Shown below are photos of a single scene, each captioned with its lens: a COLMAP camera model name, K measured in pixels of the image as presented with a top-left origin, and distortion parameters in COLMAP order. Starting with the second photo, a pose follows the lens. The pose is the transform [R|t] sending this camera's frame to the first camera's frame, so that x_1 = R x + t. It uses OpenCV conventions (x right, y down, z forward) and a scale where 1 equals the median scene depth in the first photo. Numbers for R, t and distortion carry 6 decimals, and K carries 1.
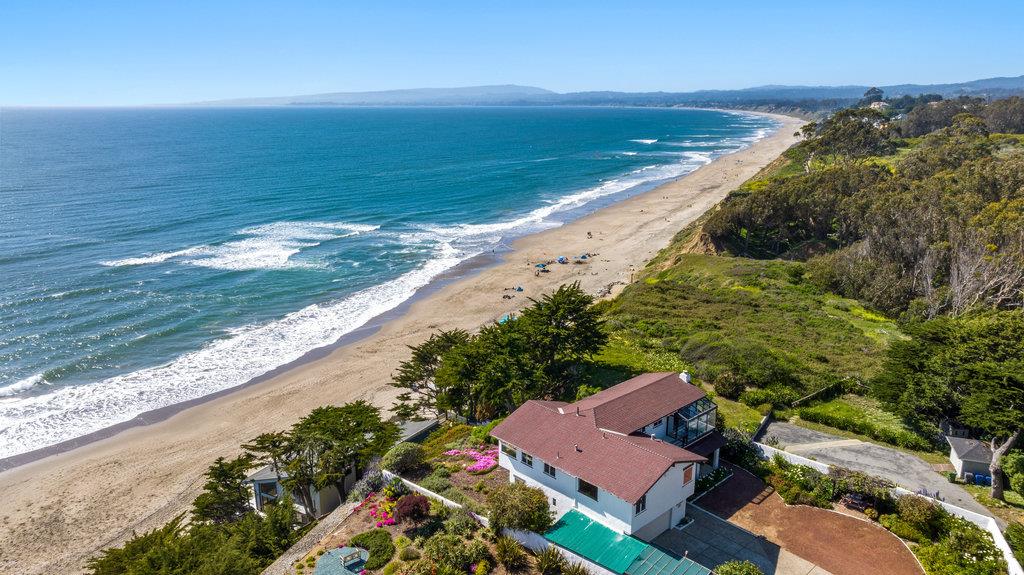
lens RADIAL K [[719.6, 0, 527.4], [0, 719.6, 284.9], [0, 0, 1]] dist [-0.034917, 0.050563]
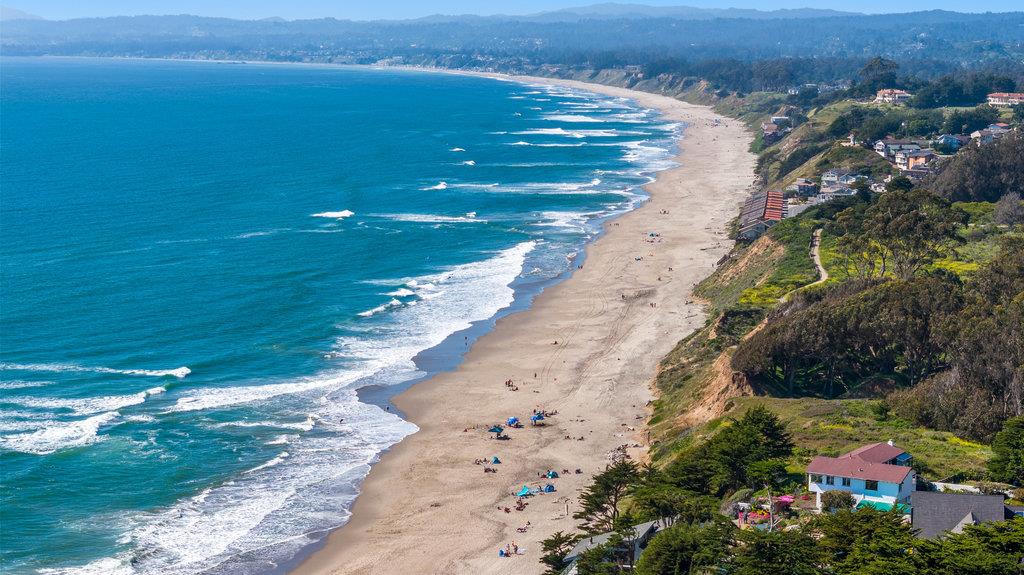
lens RADIAL K [[2060.5, 0, 513.4], [0, 2060.5, 330.2], [0, 0, 1]] dist [-0.012457, 0.452913]
pose [[0.962411, -0.030400, 0.269890, -0.892578], [0.059379, 0.993227, -0.099869, 0.136335], [-0.265026, 0.112141, 0.957698, -1.585750]]
